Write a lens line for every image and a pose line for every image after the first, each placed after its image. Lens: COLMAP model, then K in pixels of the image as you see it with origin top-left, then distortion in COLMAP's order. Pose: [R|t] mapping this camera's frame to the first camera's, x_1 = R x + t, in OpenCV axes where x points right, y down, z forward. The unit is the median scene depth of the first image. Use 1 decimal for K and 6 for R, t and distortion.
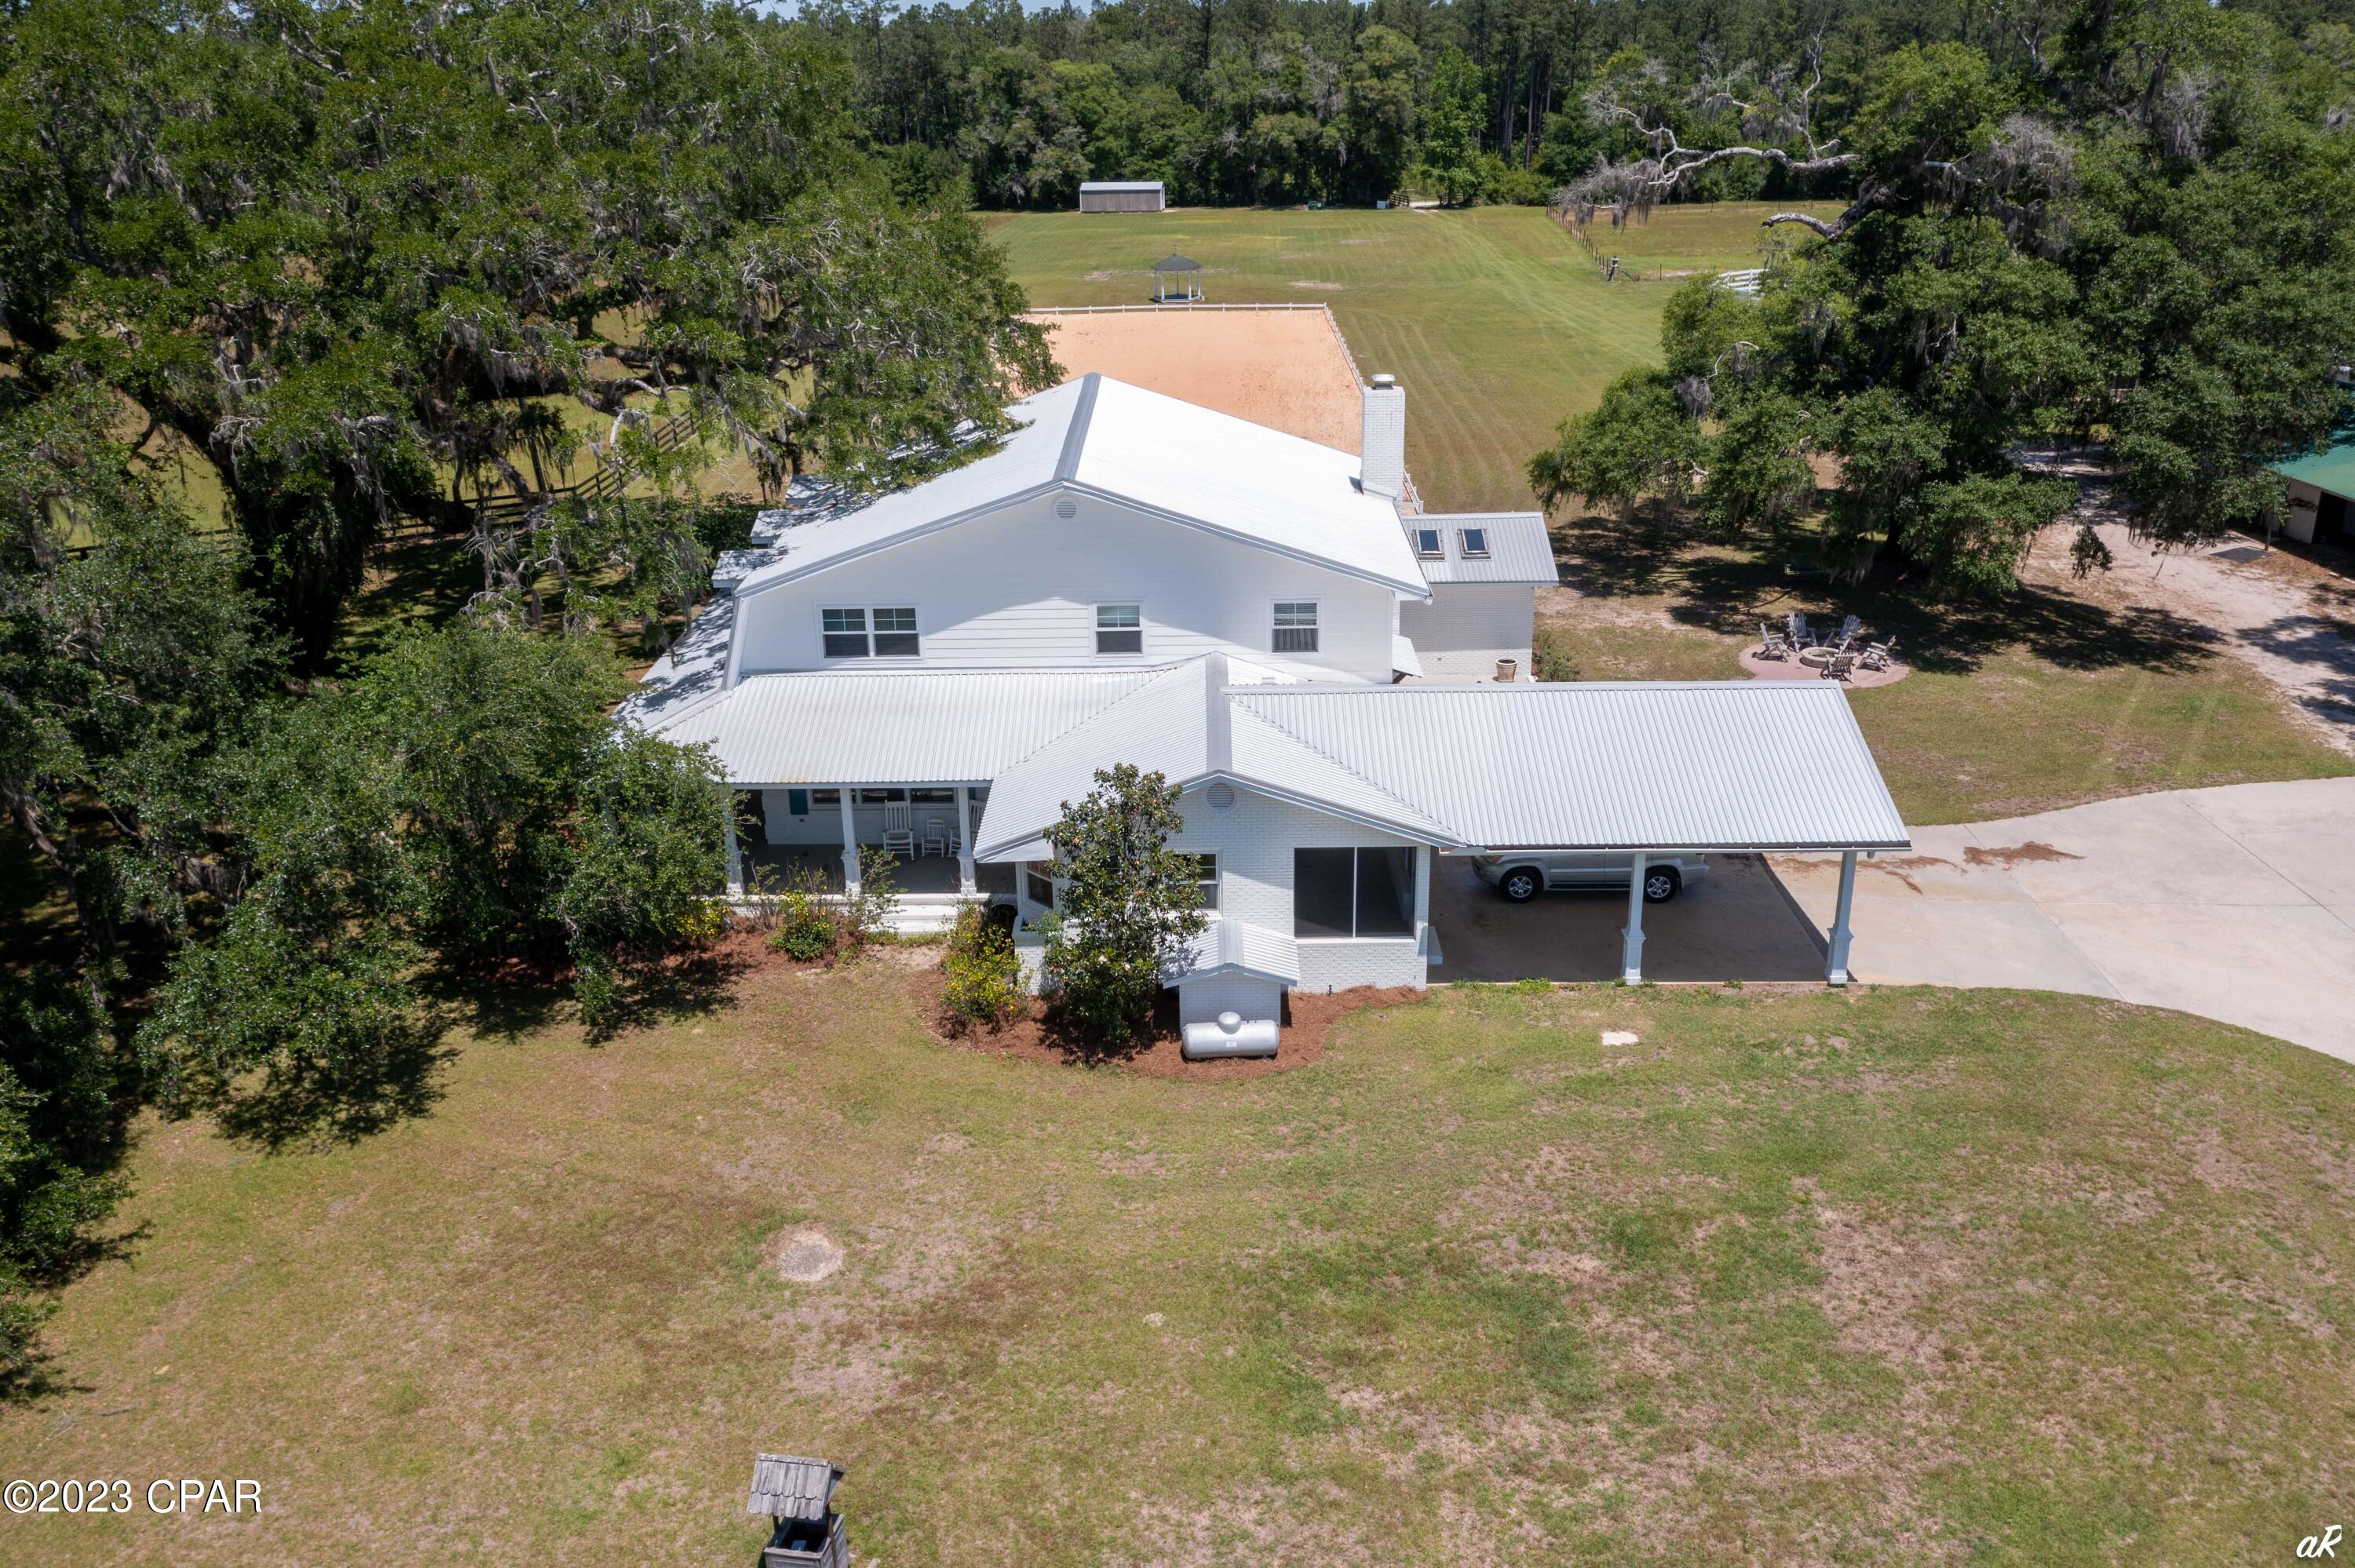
lens RADIAL K [[1907.9, 0, 1177.2], [0, 1907.9, 770.8], [0, 0, 1]] dist [-0.018985, 0.034709]
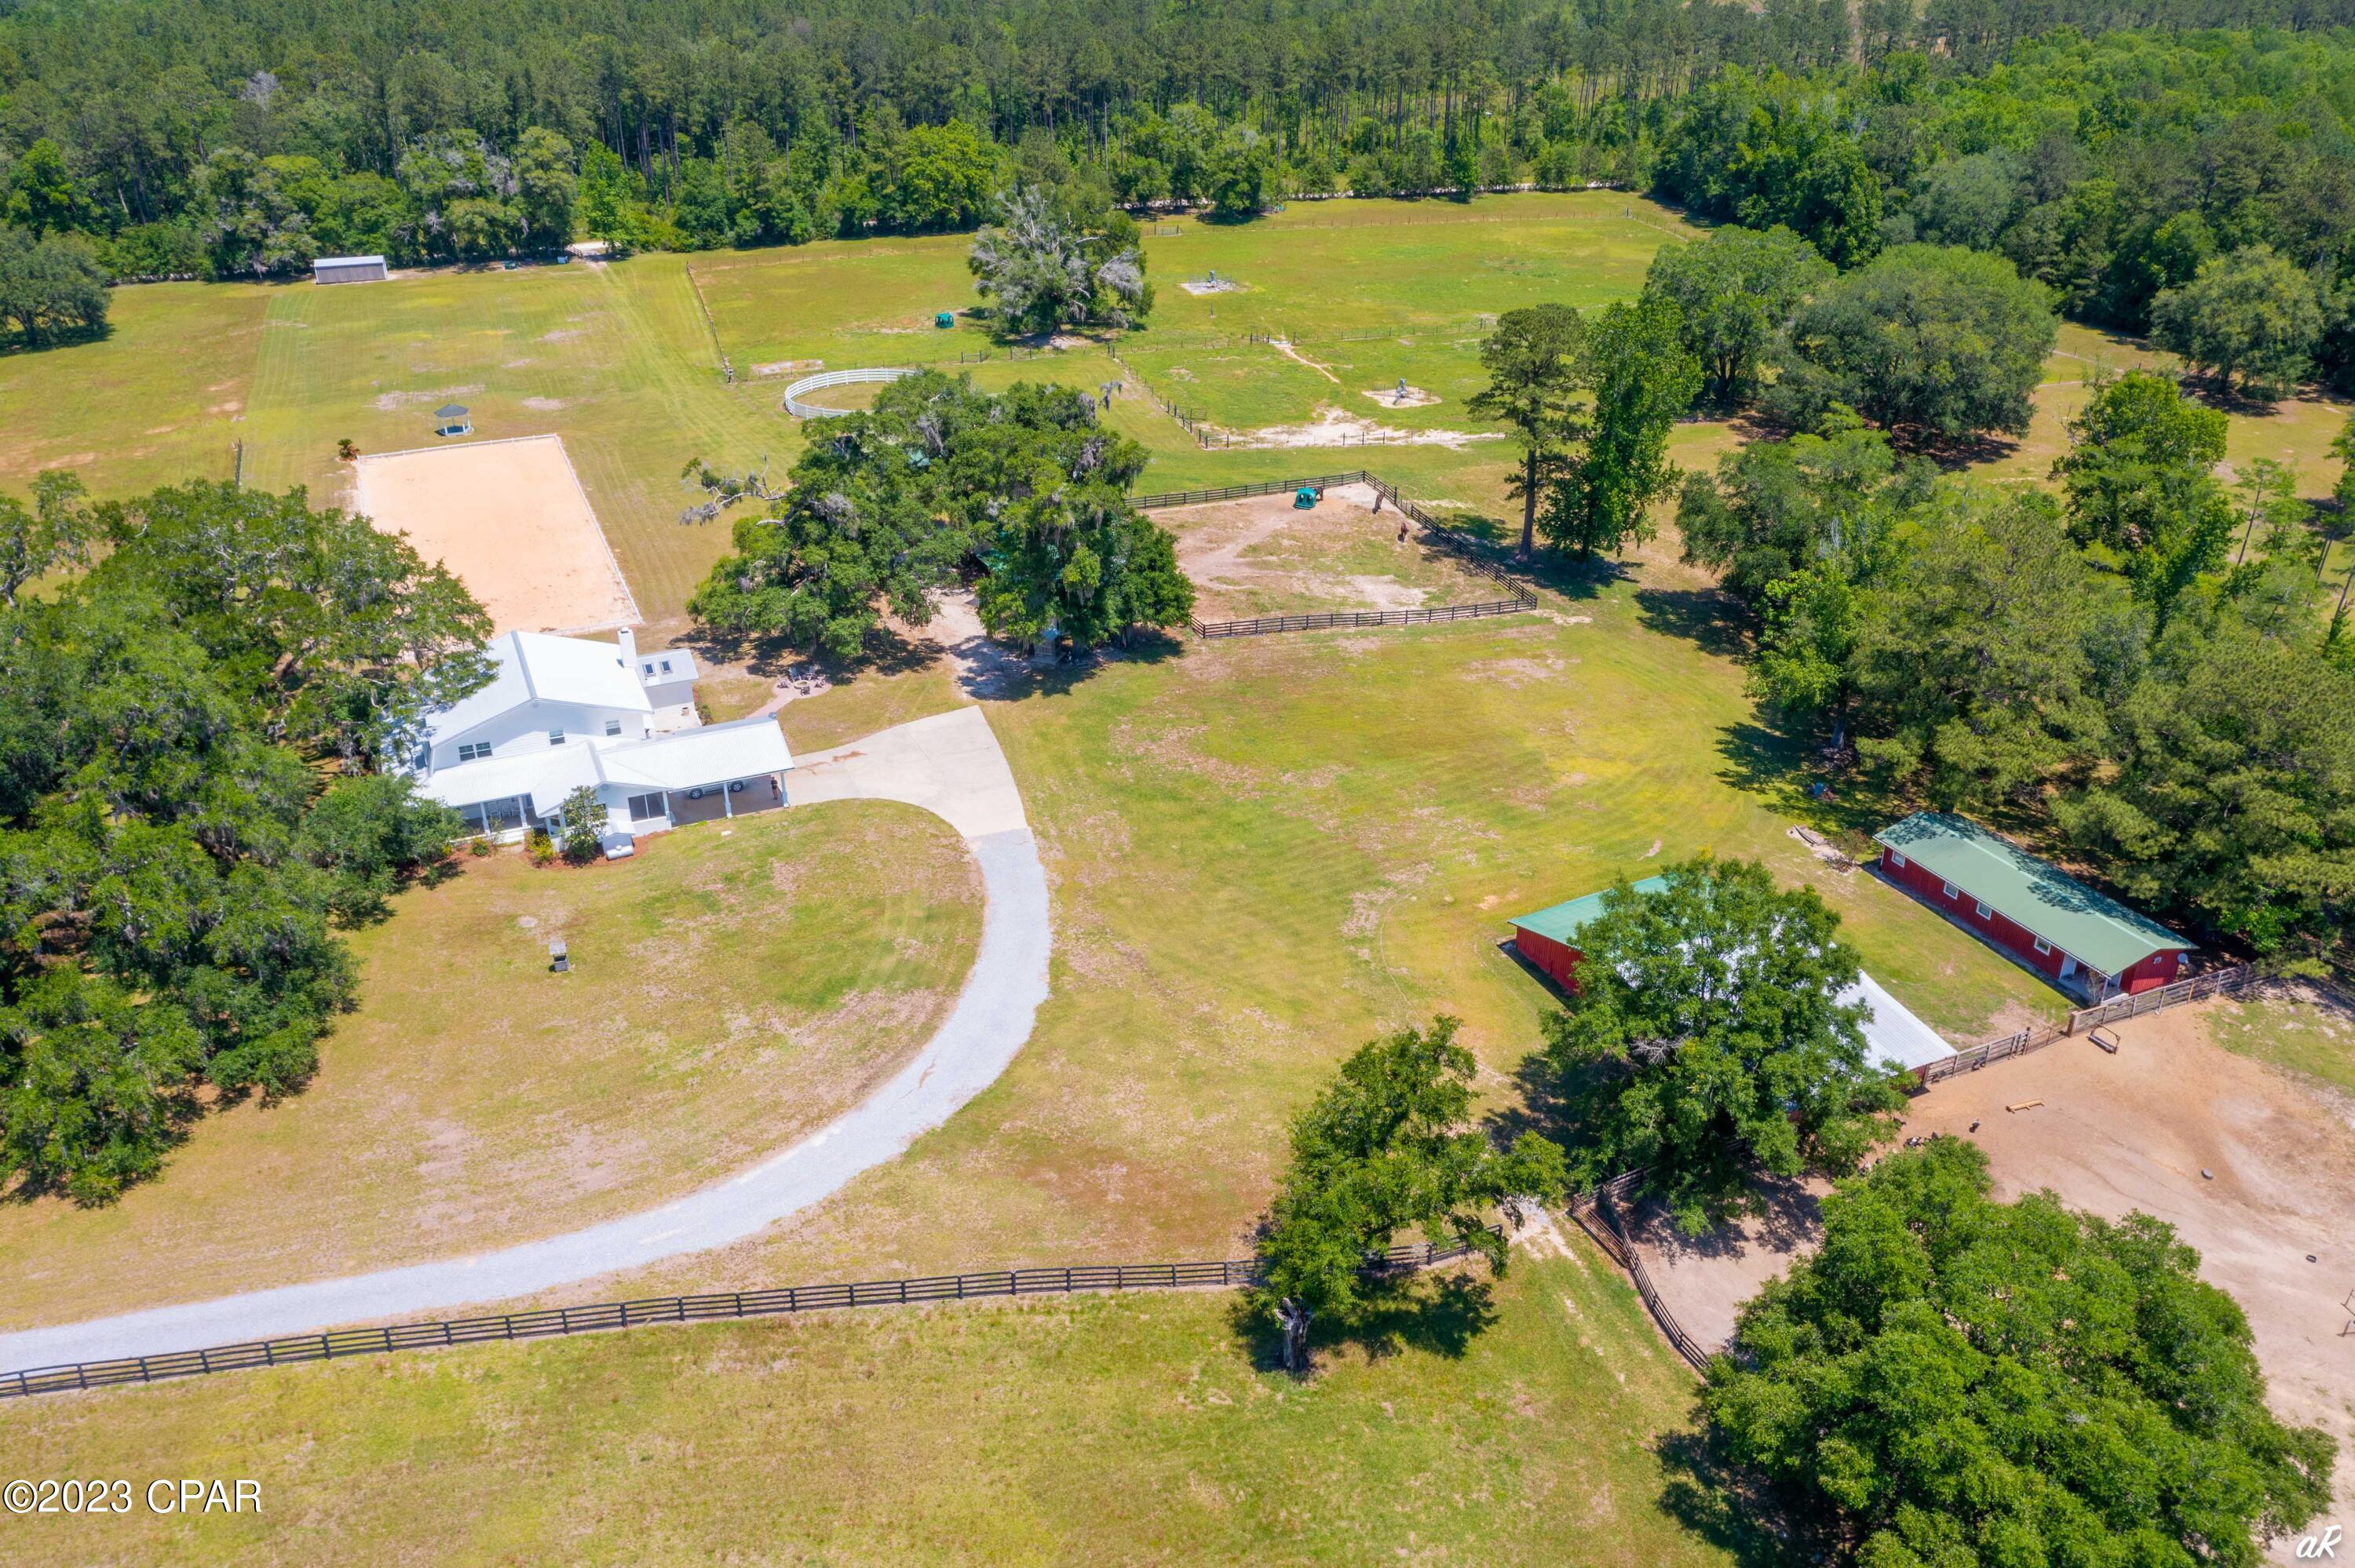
lens RADIAL K [[1907.9, 0, 1194.5], [0, 1907.9, 762.5], [0, 0, 1]] dist [-0.018985, 0.034709]
pose [[0.912197, -0.173619, 0.371151, -0.196122], [0.139608, 0.983289, 0.116847, -0.202780], [-0.385235, -0.054772, 0.921191, -1.865479]]
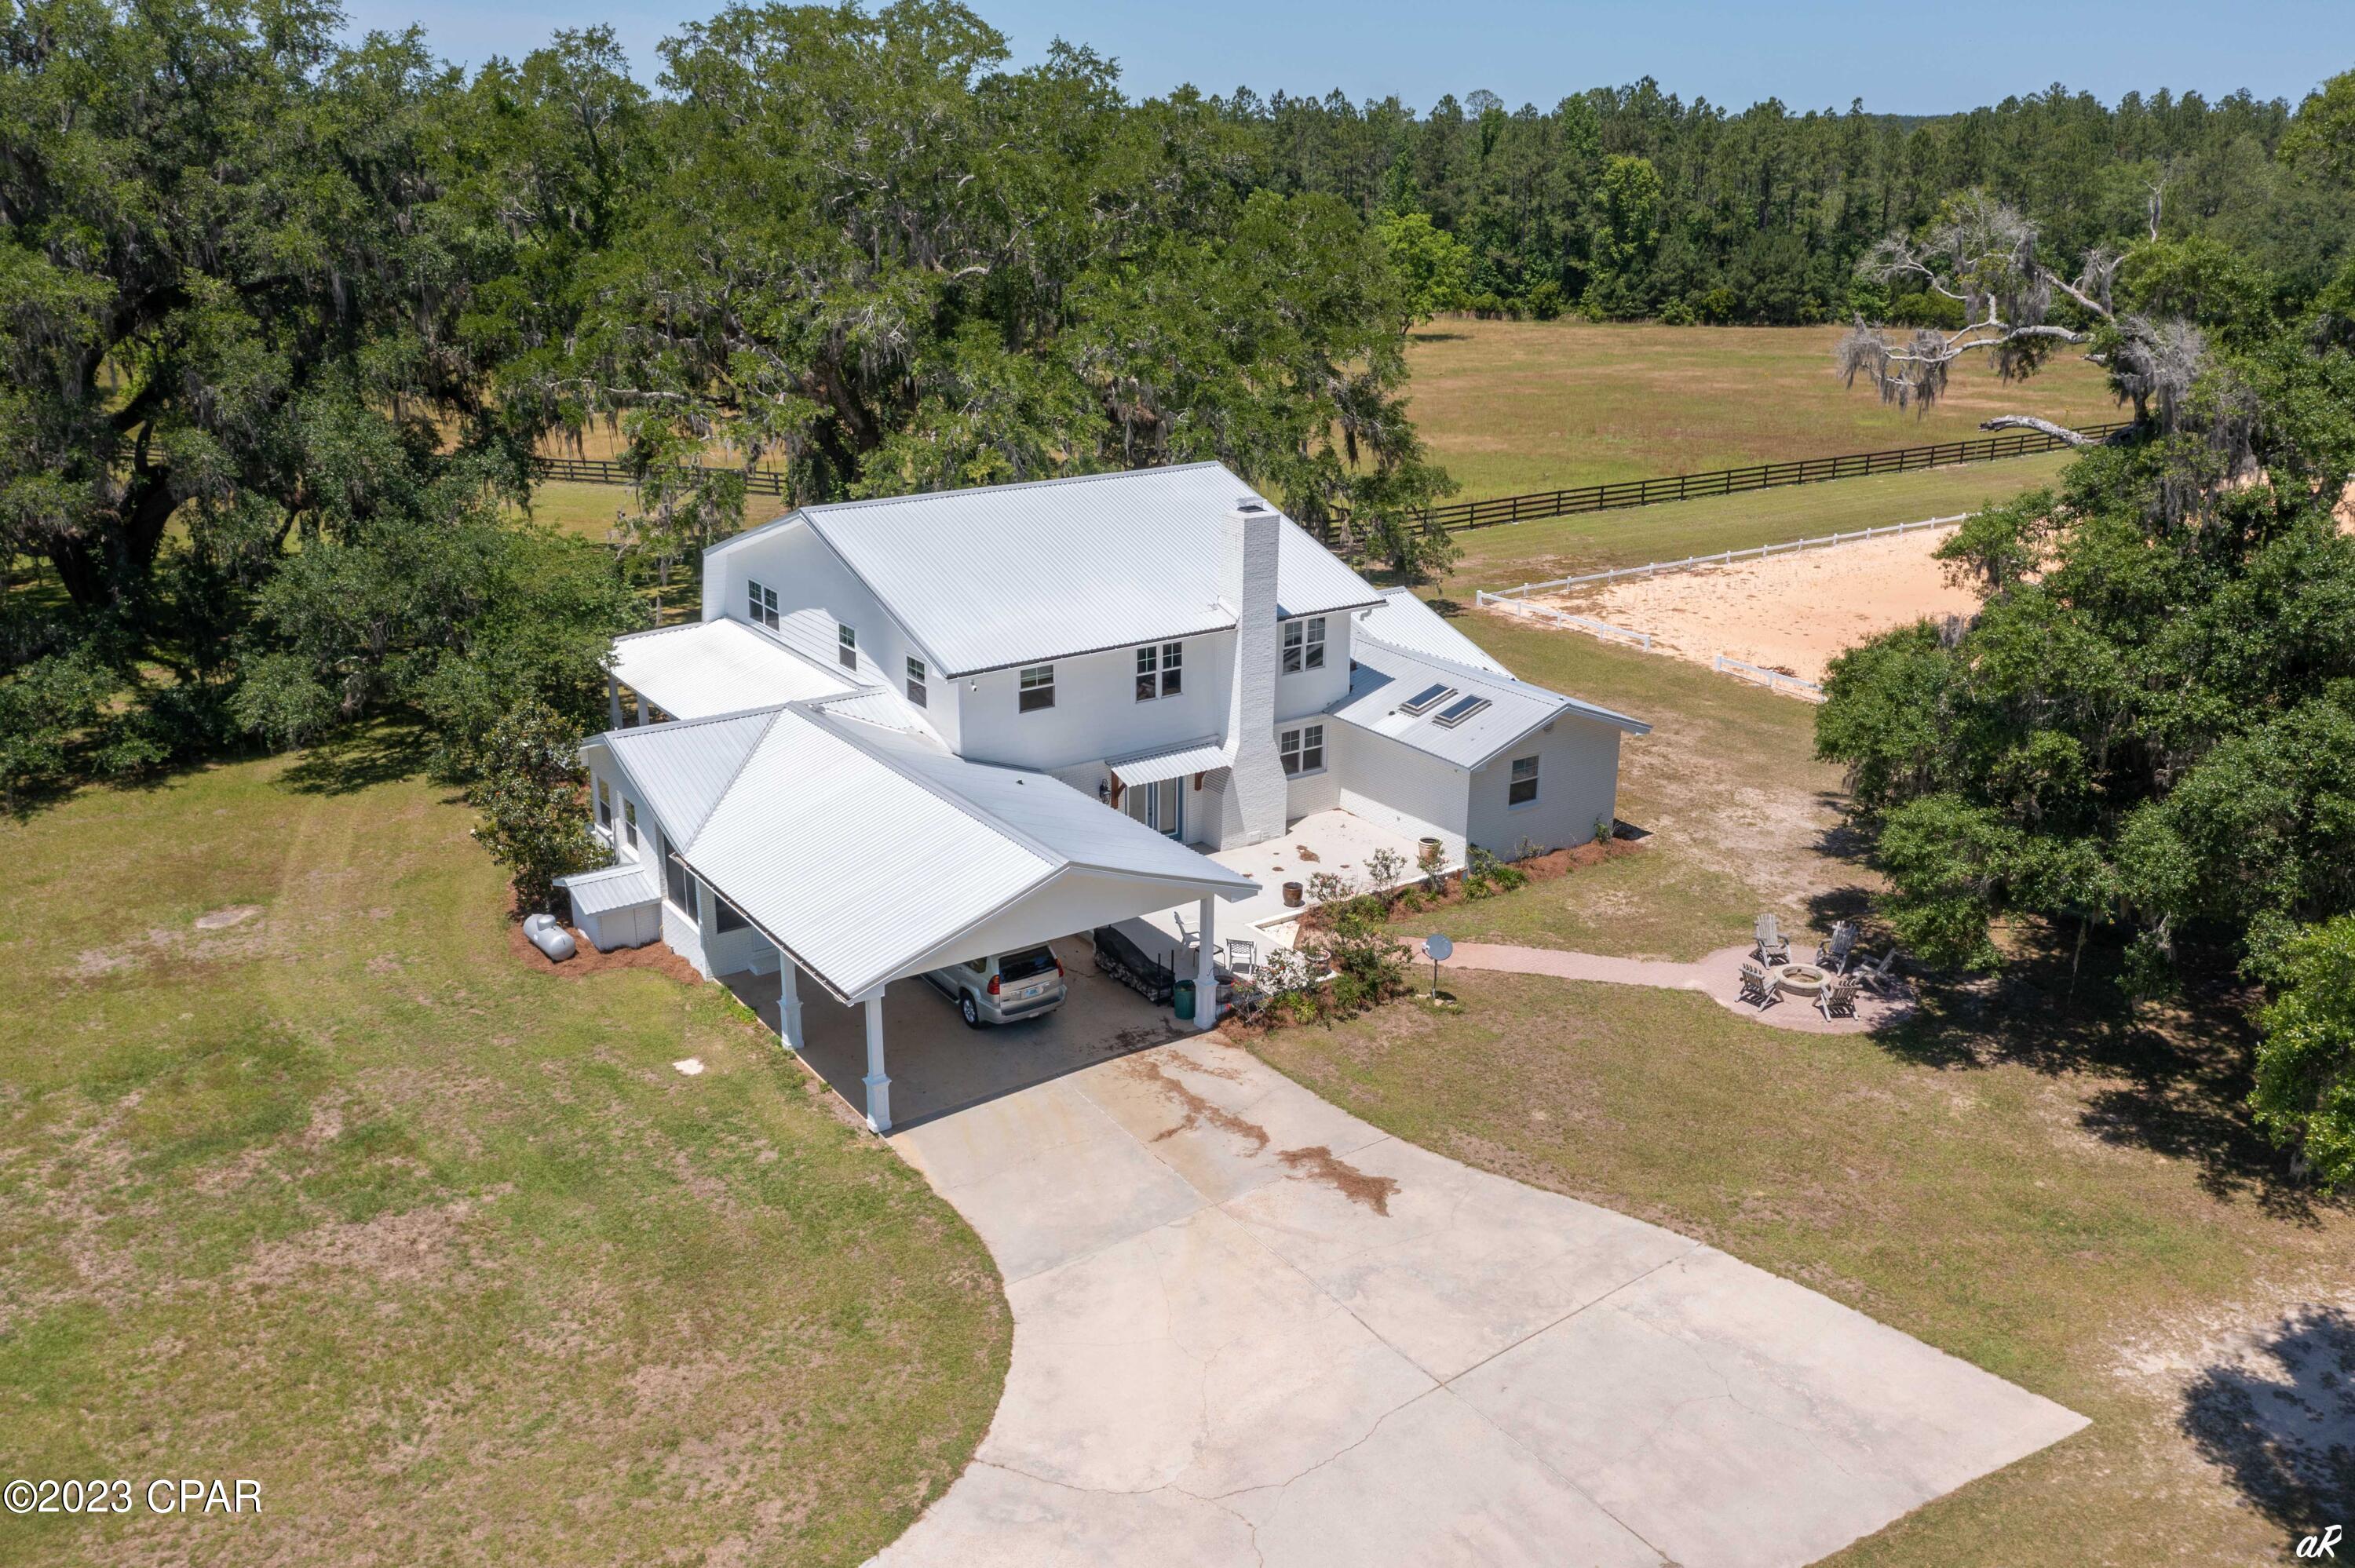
lens RADIAL K [[1907.9, 0, 1164.9], [0, 1907.9, 776.9], [0, 0, 1]] dist [-0.018985, 0.034709]
pose [[0.577111, 0.284584, -0.765476, 0.798691], [-0.308625, 0.943810, 0.118204, -0.156501], [0.756104, 0.168028, 0.632514, 0.326446]]
